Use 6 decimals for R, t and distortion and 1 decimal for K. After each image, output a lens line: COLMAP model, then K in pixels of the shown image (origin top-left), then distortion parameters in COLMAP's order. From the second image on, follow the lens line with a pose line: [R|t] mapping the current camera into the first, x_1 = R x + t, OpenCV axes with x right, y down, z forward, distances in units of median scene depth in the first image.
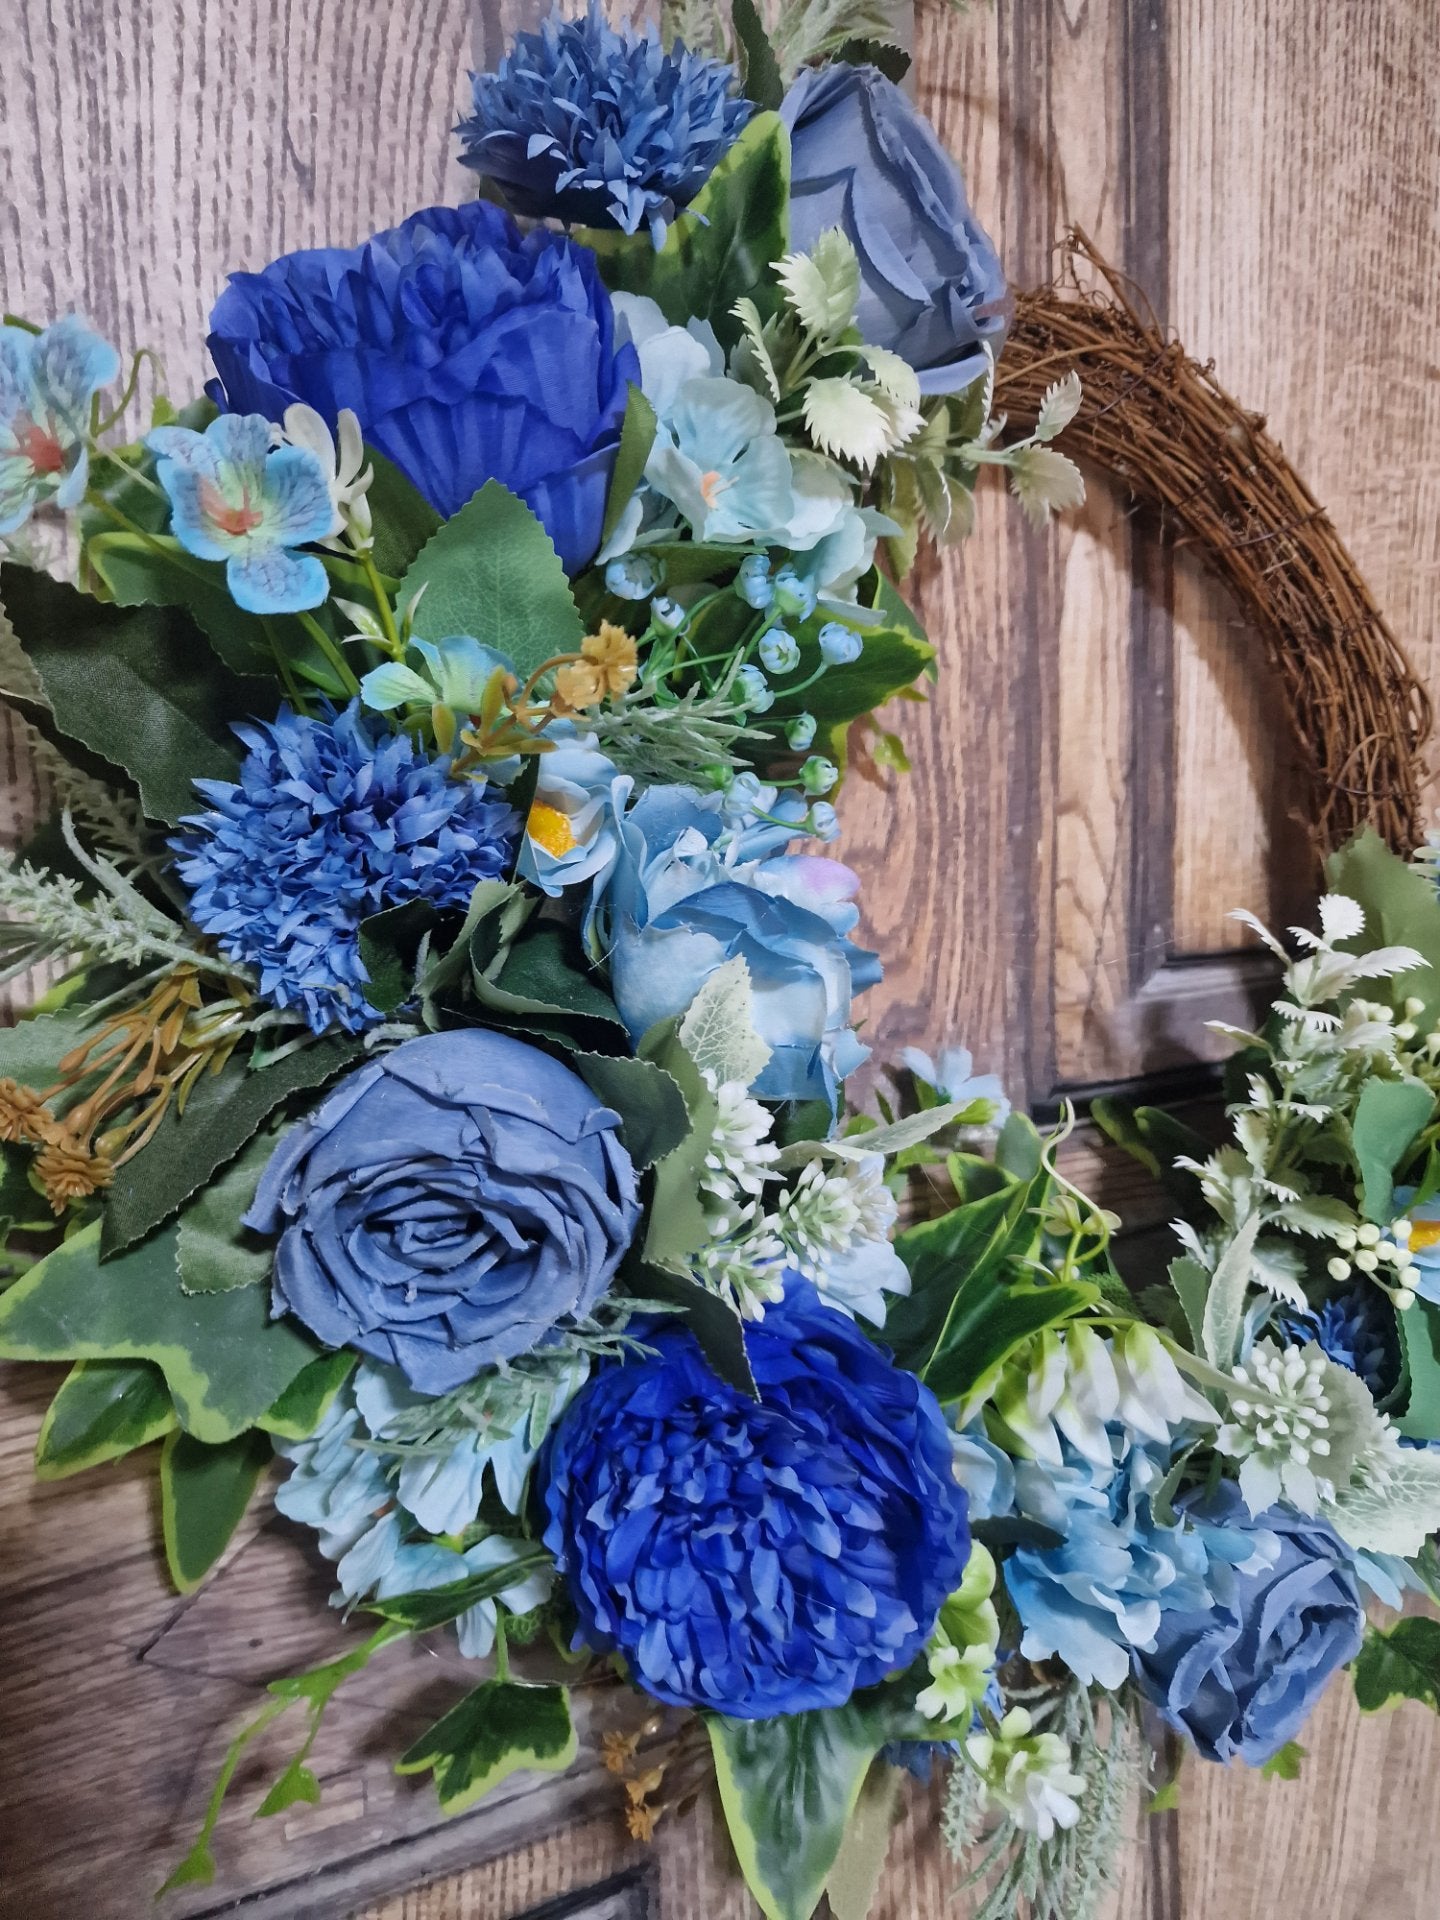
lens RADIAL K [[1385.3, 0, 771.1], [0, 1385.3, 955.3], [0, 0, 1]] dist [0.029554, -0.041522]
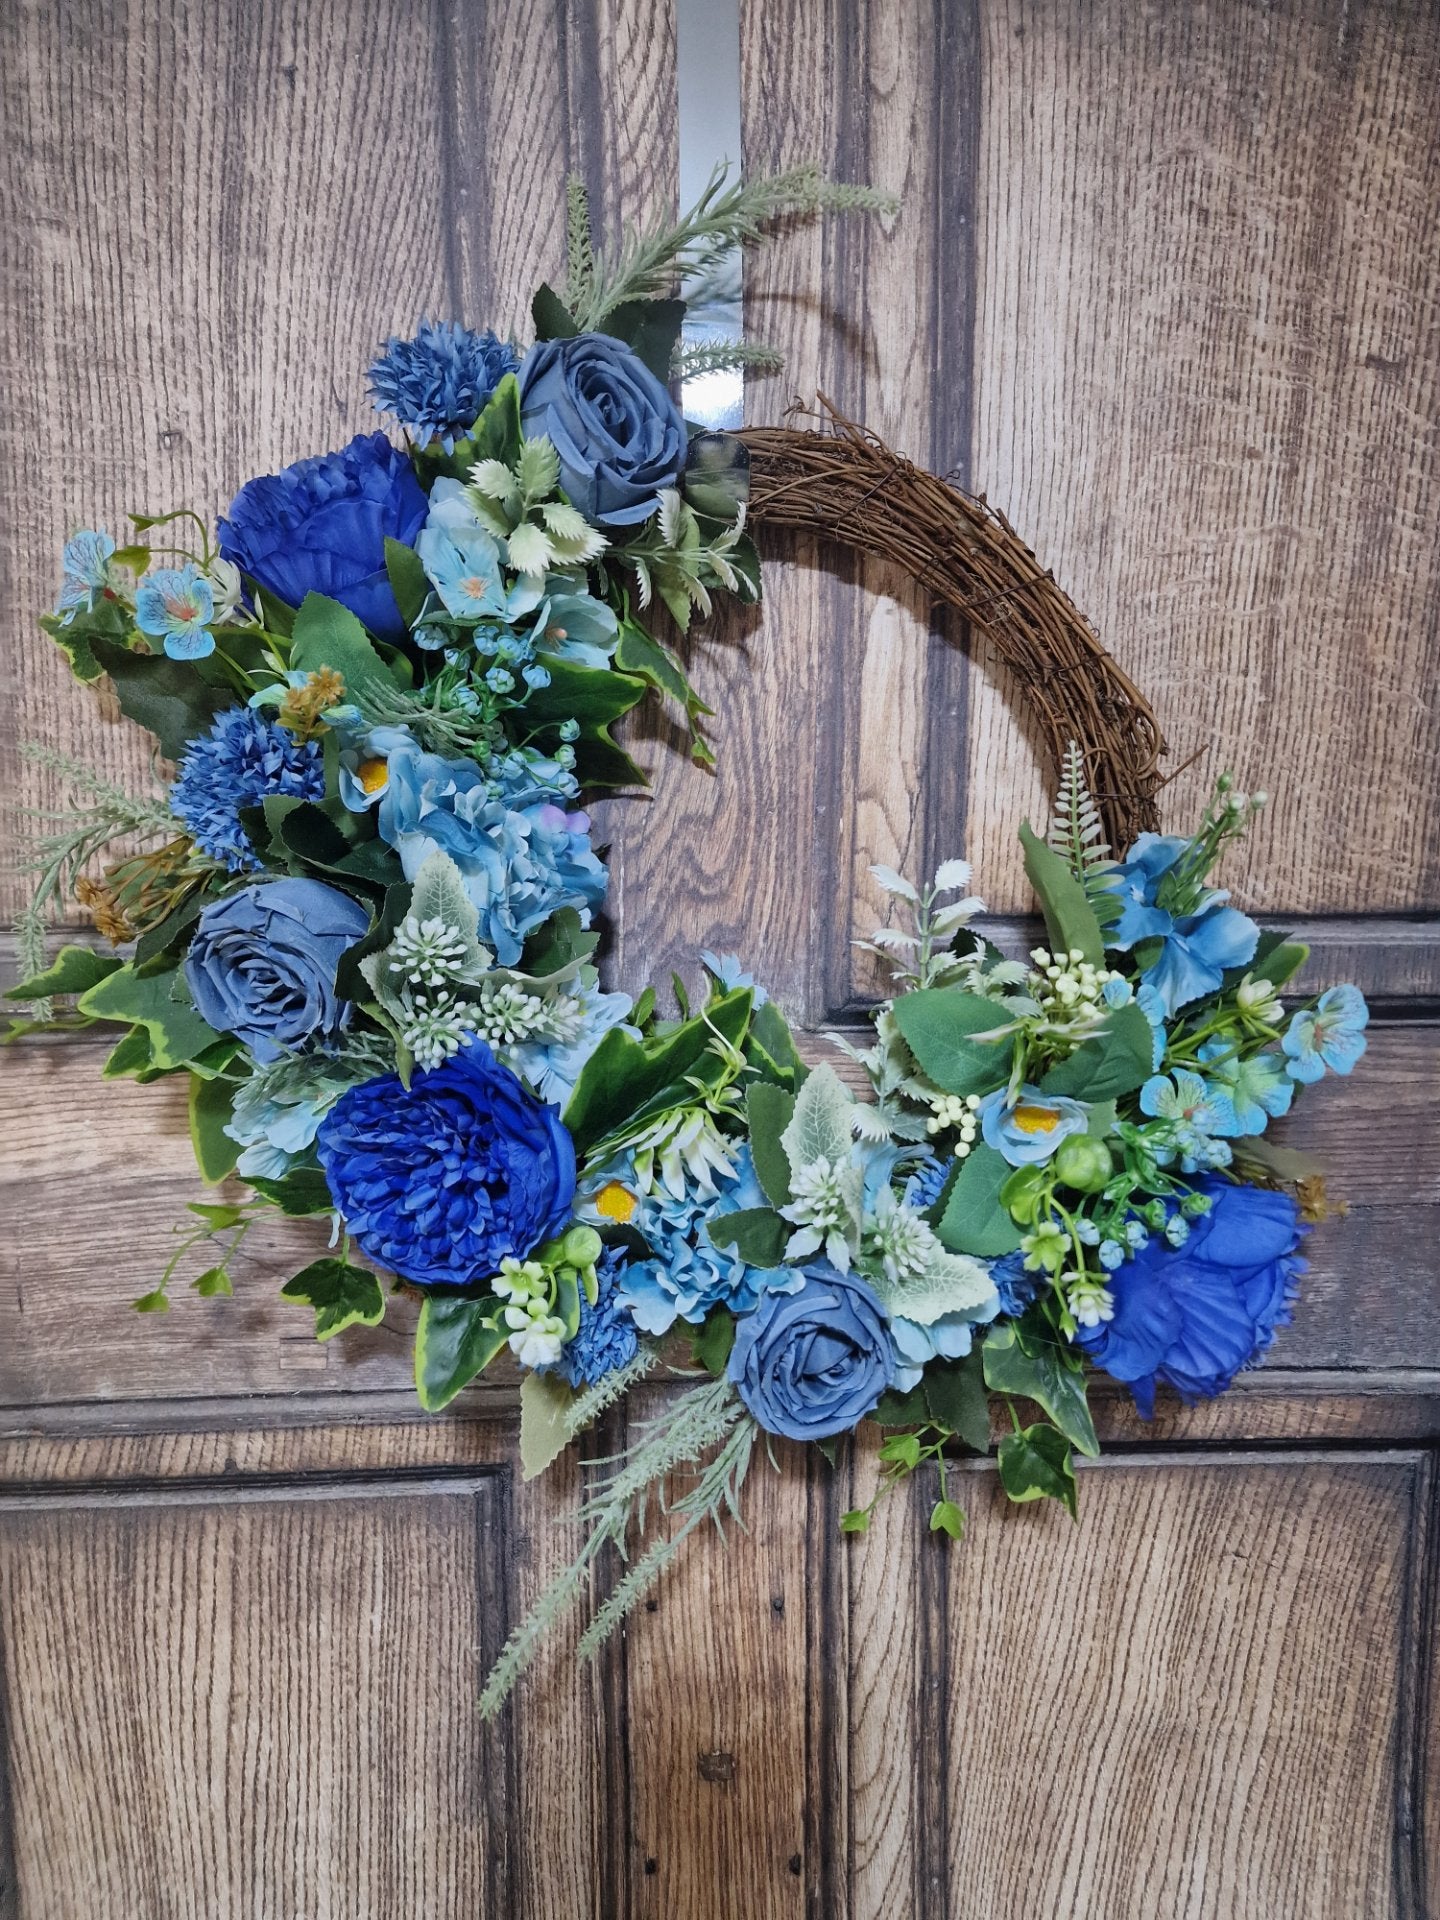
lens RADIAL K [[1361.4, 0, 734.8], [0, 1361.4, 958.1], [0, 0, 1]] dist [0.065428, -0.064844]
pose [[0.919239, 0.087335, -0.383890, 0.669376], [-0.091331, 0.995790, 0.007847, 0.059335], [0.382959, 0.027848, 0.923345, -0.315910]]
